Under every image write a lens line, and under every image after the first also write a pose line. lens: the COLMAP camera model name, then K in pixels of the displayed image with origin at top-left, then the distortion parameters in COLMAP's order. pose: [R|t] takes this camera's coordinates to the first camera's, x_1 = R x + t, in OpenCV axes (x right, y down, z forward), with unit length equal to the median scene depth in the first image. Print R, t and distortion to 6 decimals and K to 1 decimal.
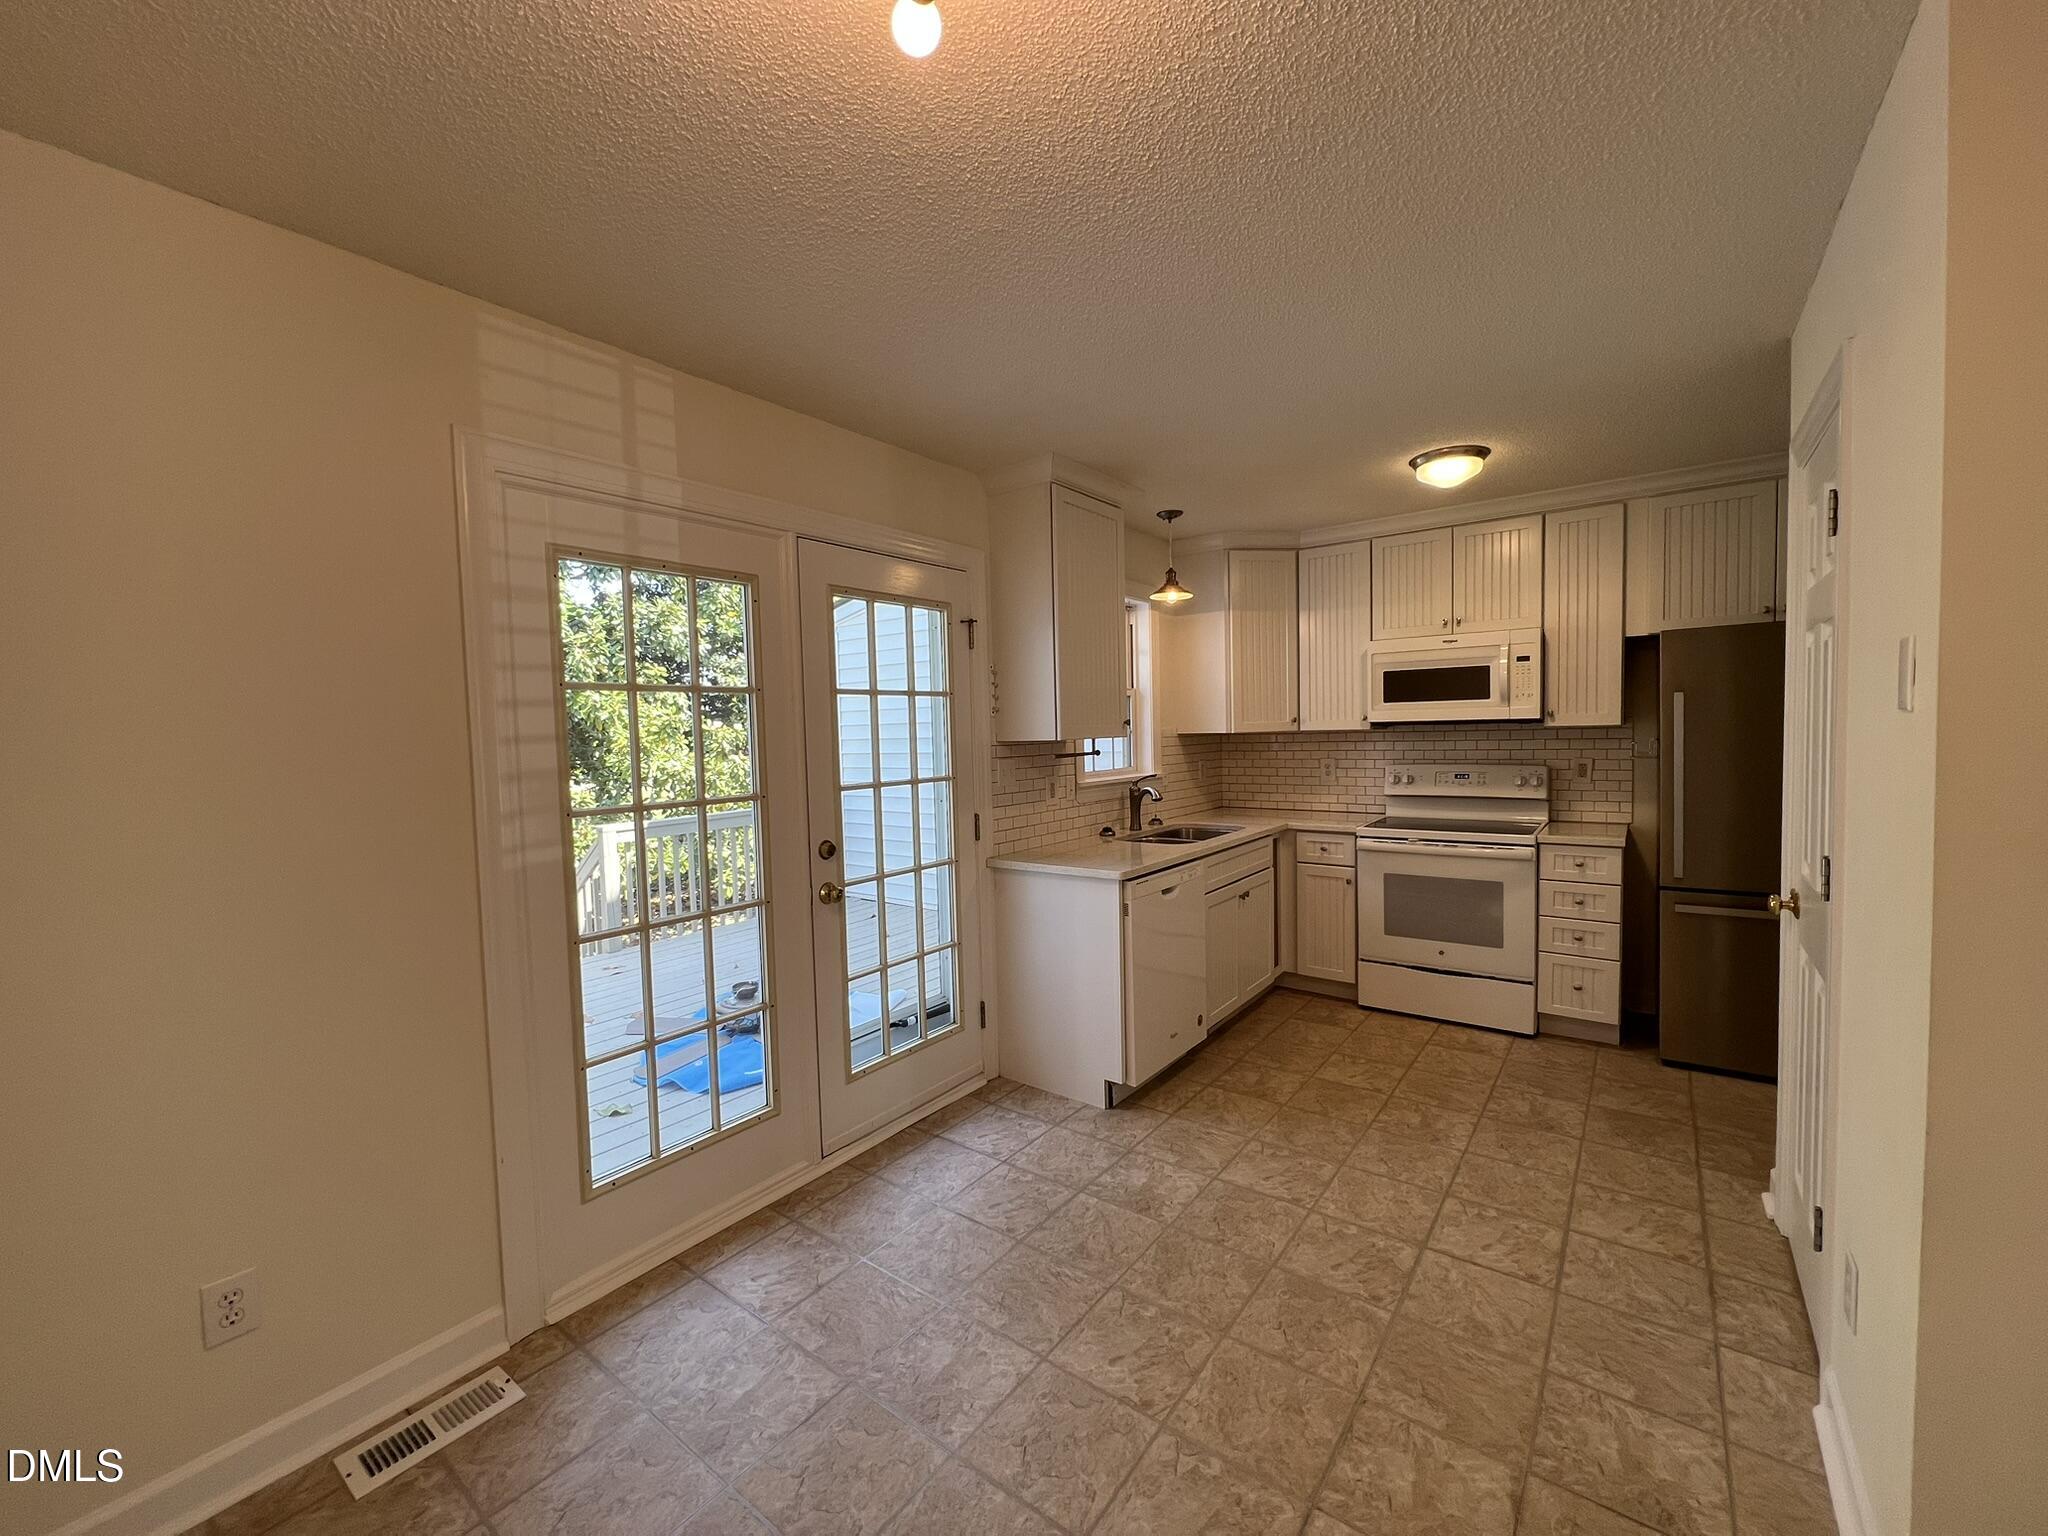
lens RADIAL K [[822.3, 0, 1028.7], [0, 822.3, 772.4], [0, 0, 1]] dist [-0.005360, 0.002335]
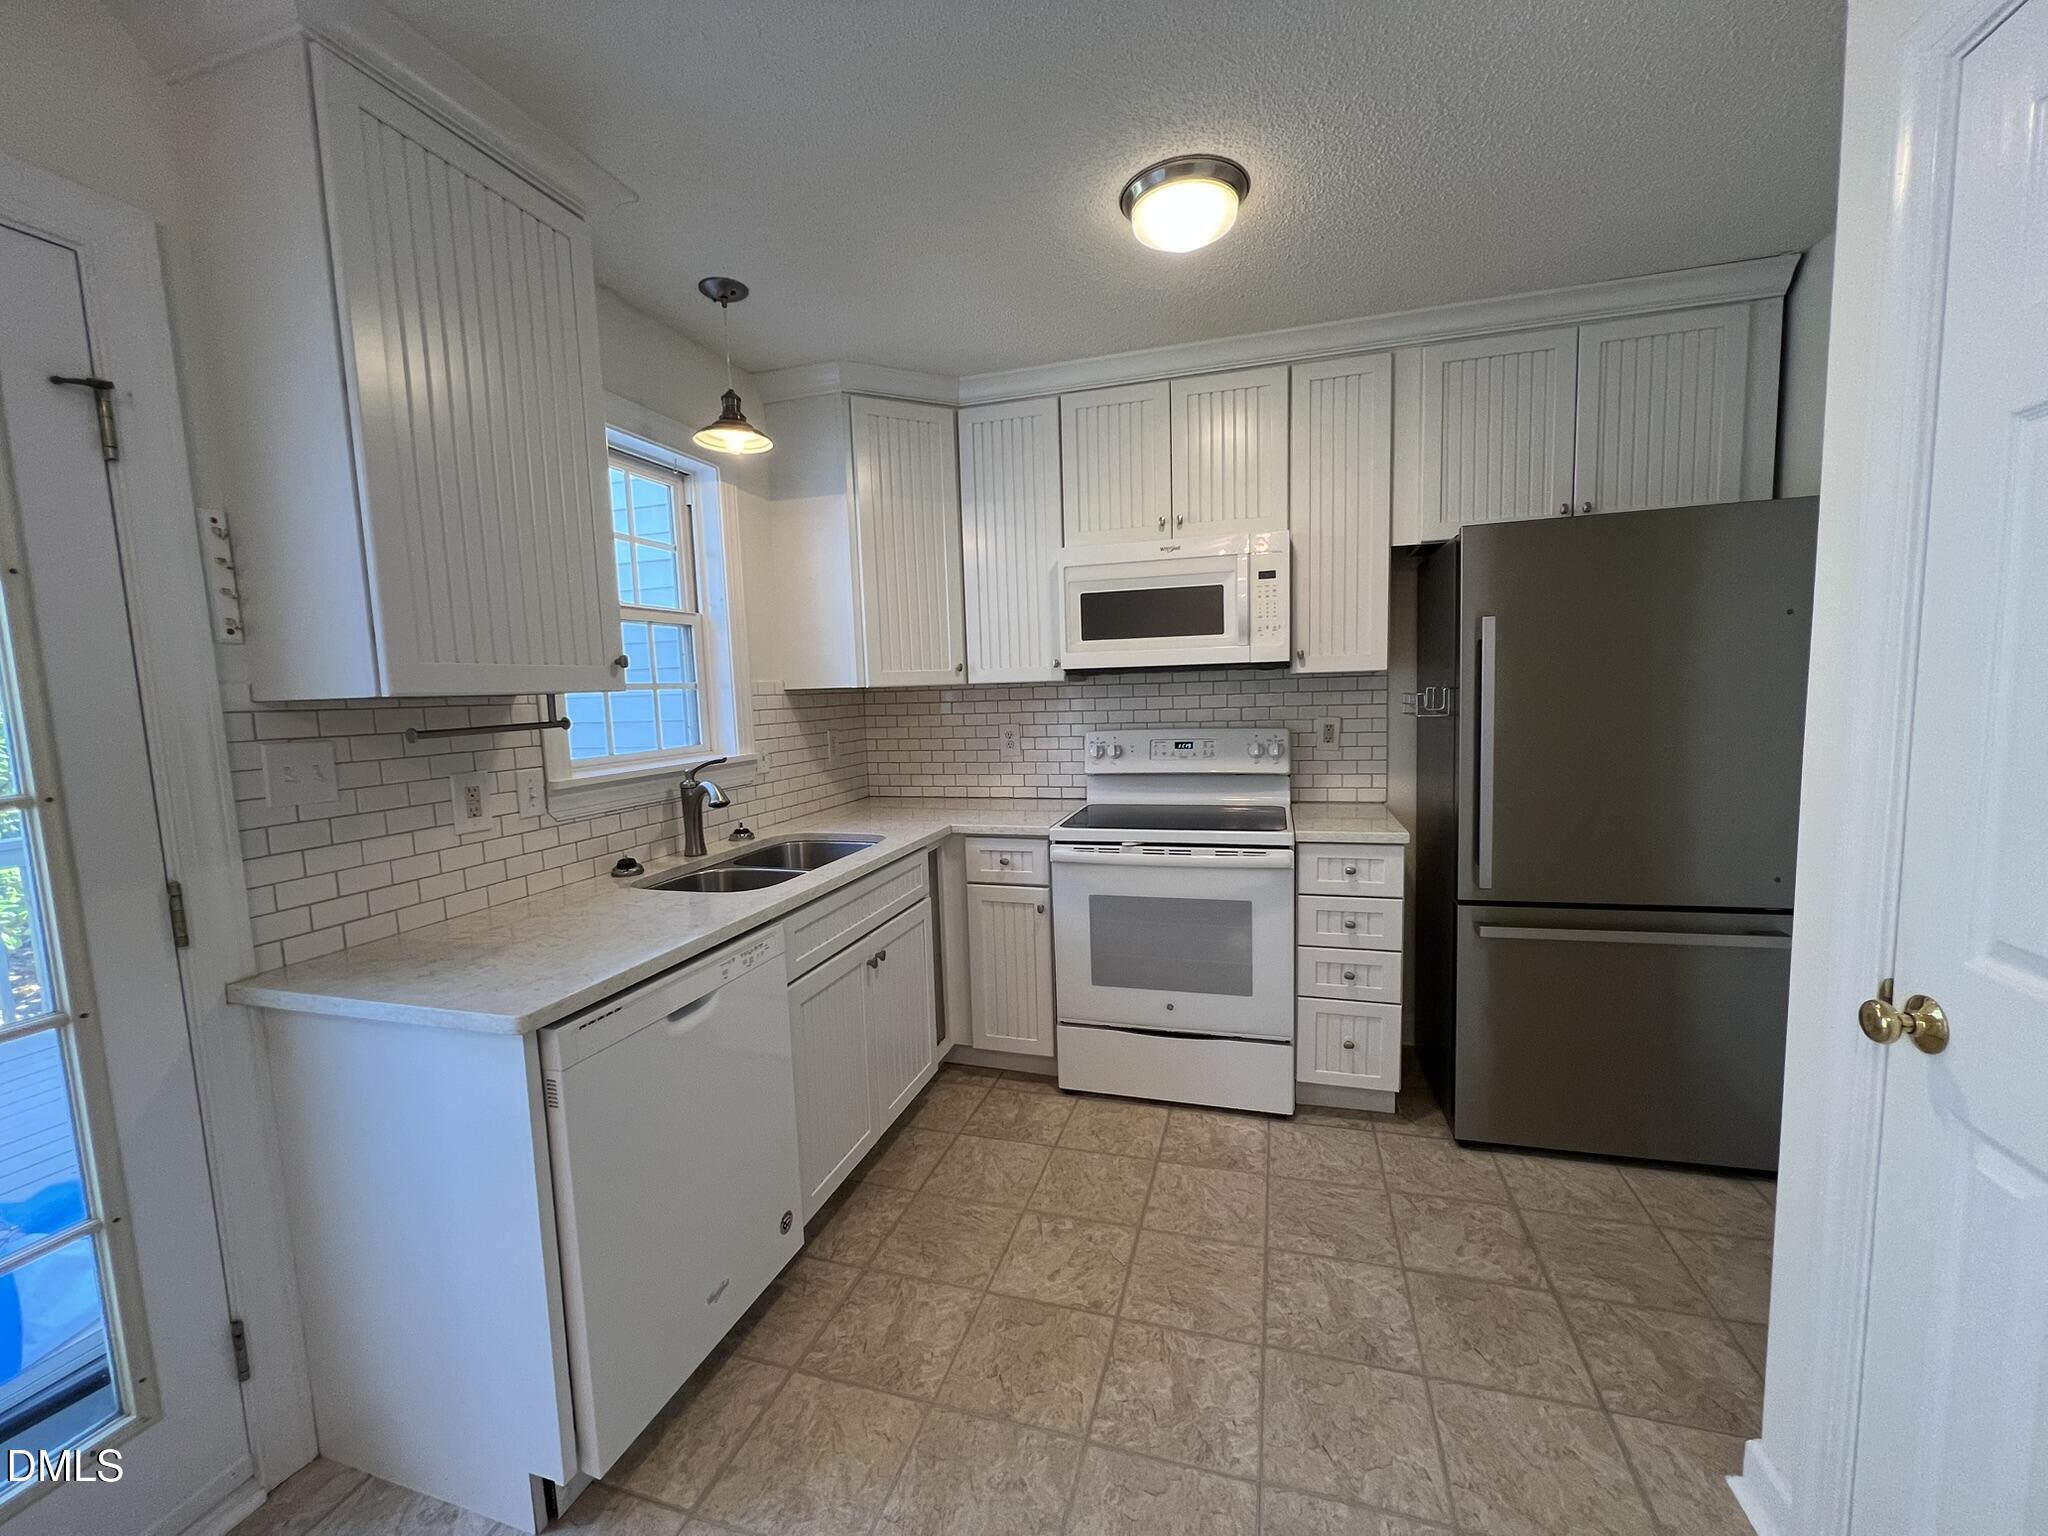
lens RADIAL K [[822.3, 0, 1028.2], [0, 822.3, 772.4], [0, 0, 1]] dist [-0.005360, 0.002335]
pose [[0.937701, -0.040810, 0.345038, 0.211129], [0.026750, 0.998610, 0.045414, -0.011321], [-0.346411, -0.033355, 0.937489, 0.523493]]
